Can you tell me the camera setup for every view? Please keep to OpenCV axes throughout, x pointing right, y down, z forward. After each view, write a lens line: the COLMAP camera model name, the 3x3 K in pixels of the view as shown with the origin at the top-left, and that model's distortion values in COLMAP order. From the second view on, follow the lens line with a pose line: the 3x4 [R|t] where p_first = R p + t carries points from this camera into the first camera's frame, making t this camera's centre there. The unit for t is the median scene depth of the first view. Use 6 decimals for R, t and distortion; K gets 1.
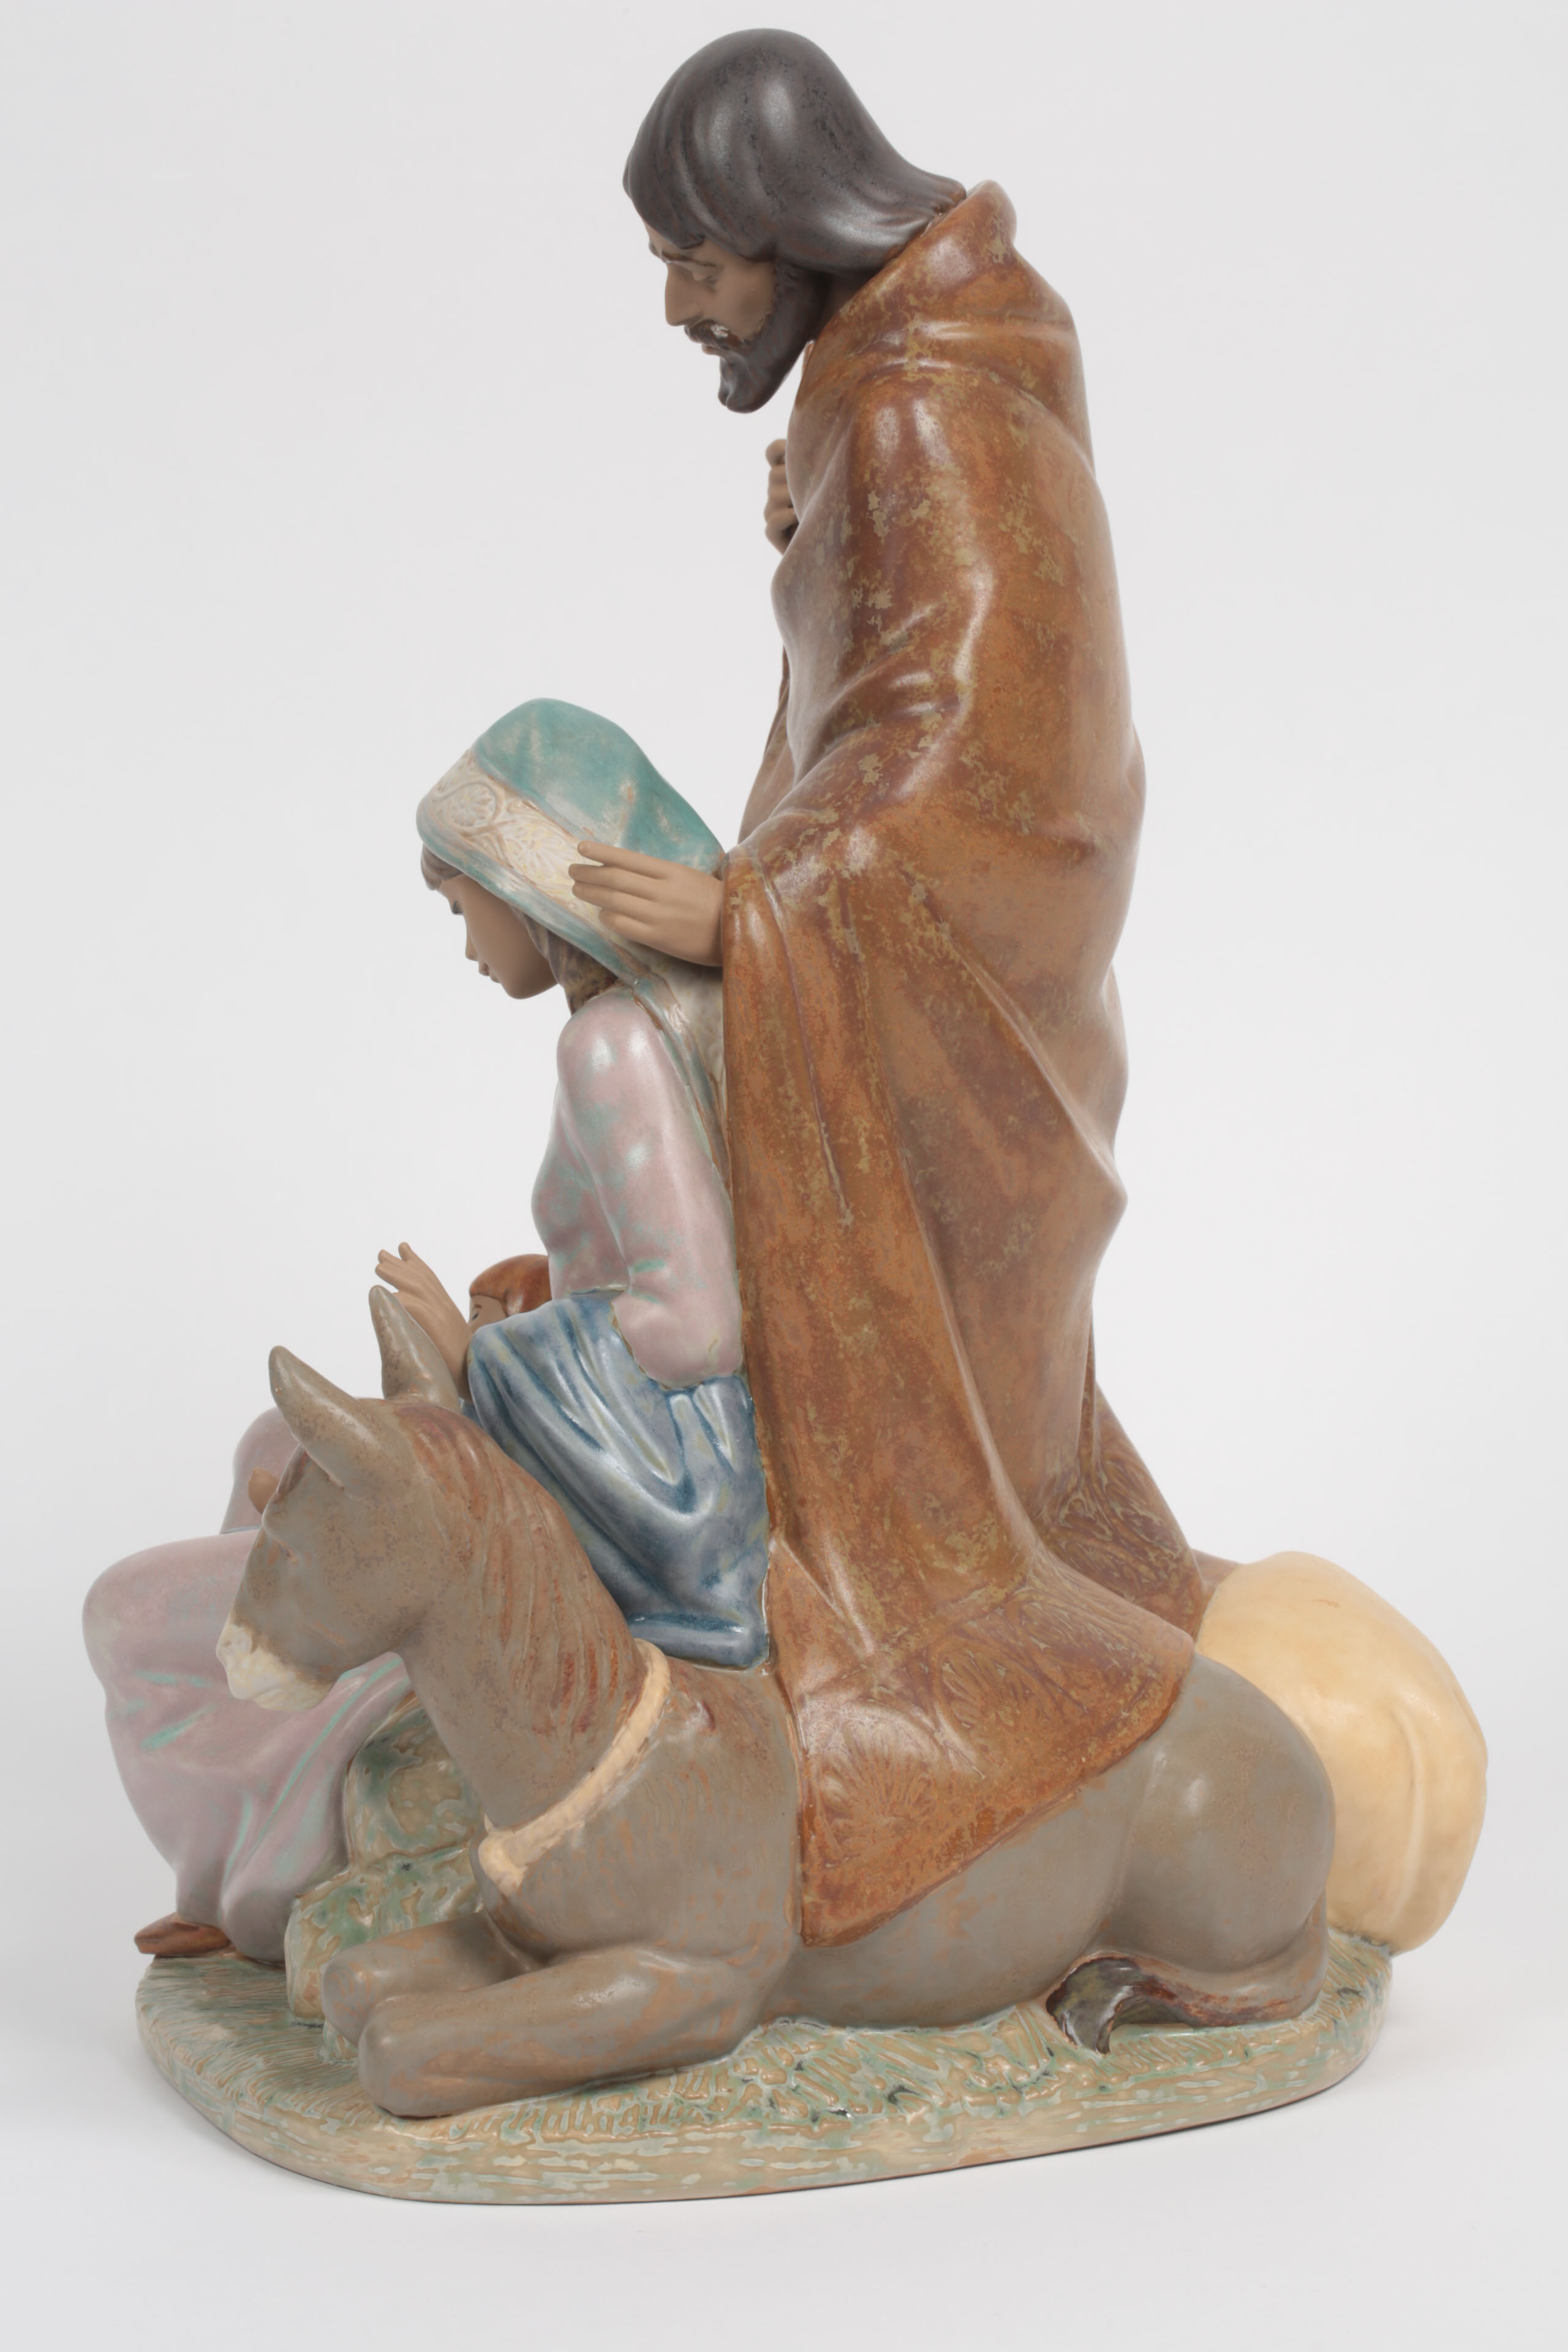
lens RADIAL K [[8112.8, 0, 782.5], [0, 8112.8, 1162.2], [0, 0, 1]] dist [0.014141, 0.000000]
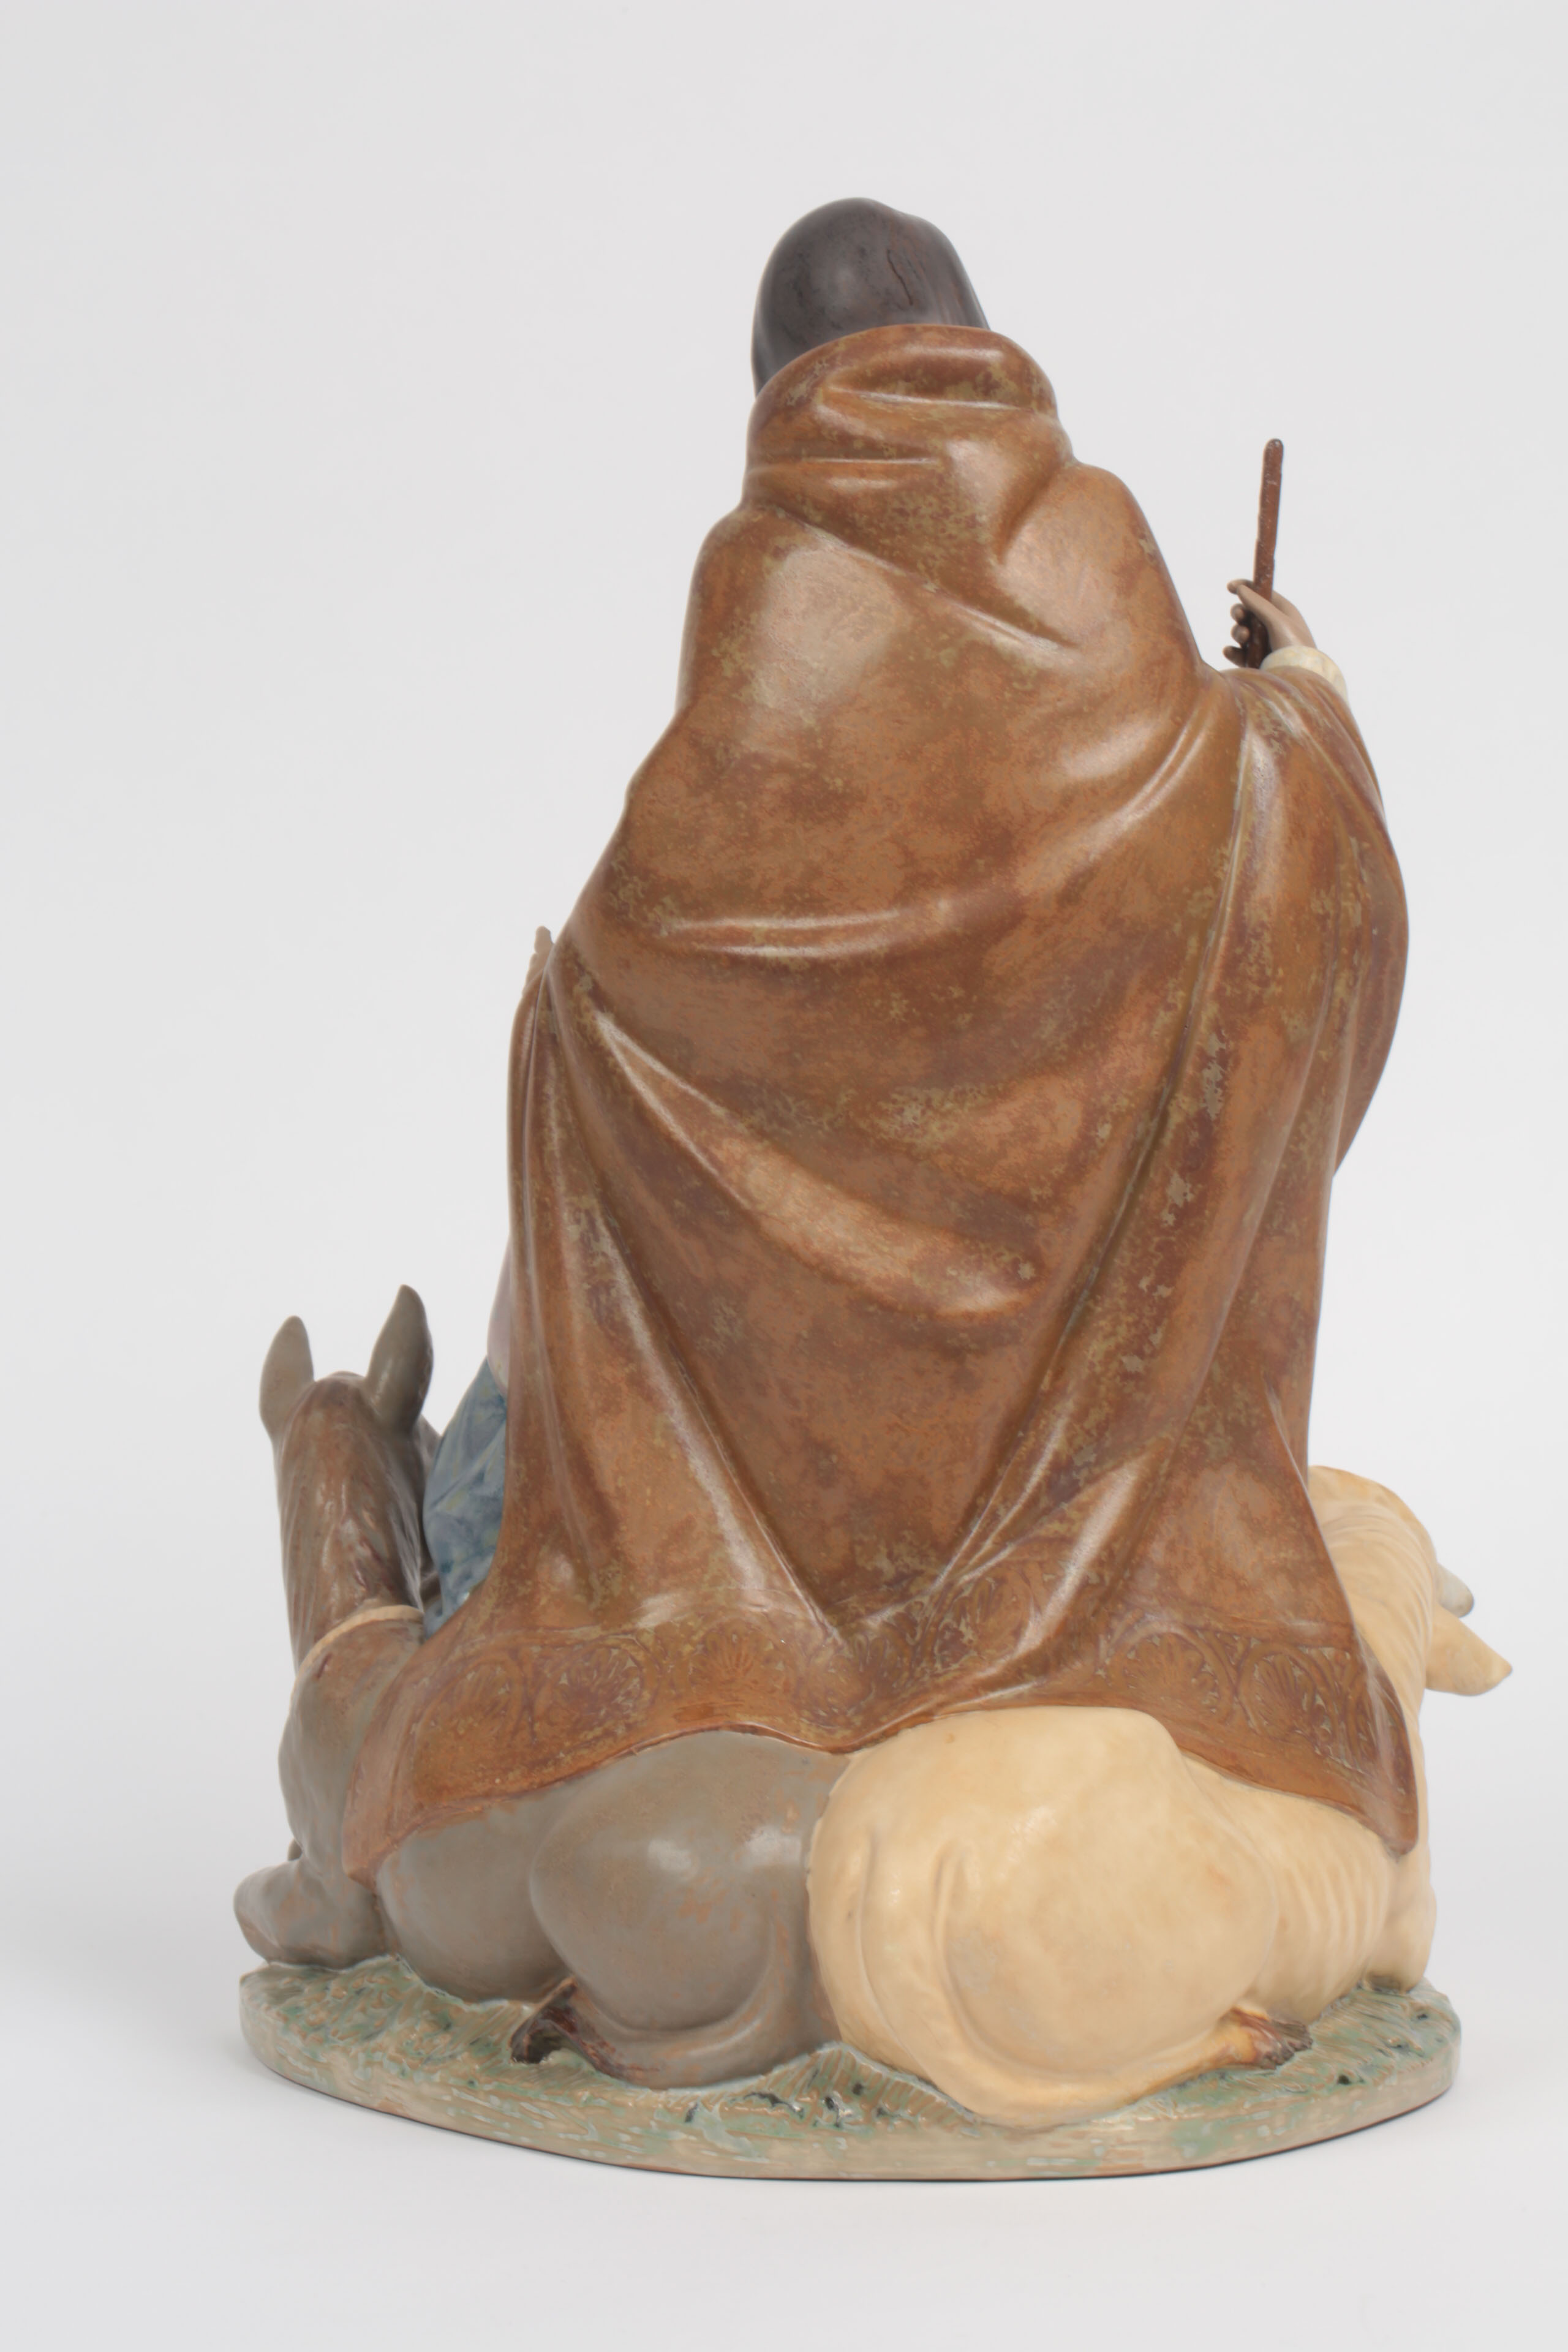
lens RADIAL K [[8112.8, 0, 781.9], [0, 8112.8, 1187.2], [0, 0, 1]] dist [0.014141, 0.000000]
pose [[-0.044347, 0.051317, -0.997697, 1.106117], [-0.096618, 0.993778, 0.055410, -0.068714], [0.994333, 0.098853, -0.039112, 1.063139]]
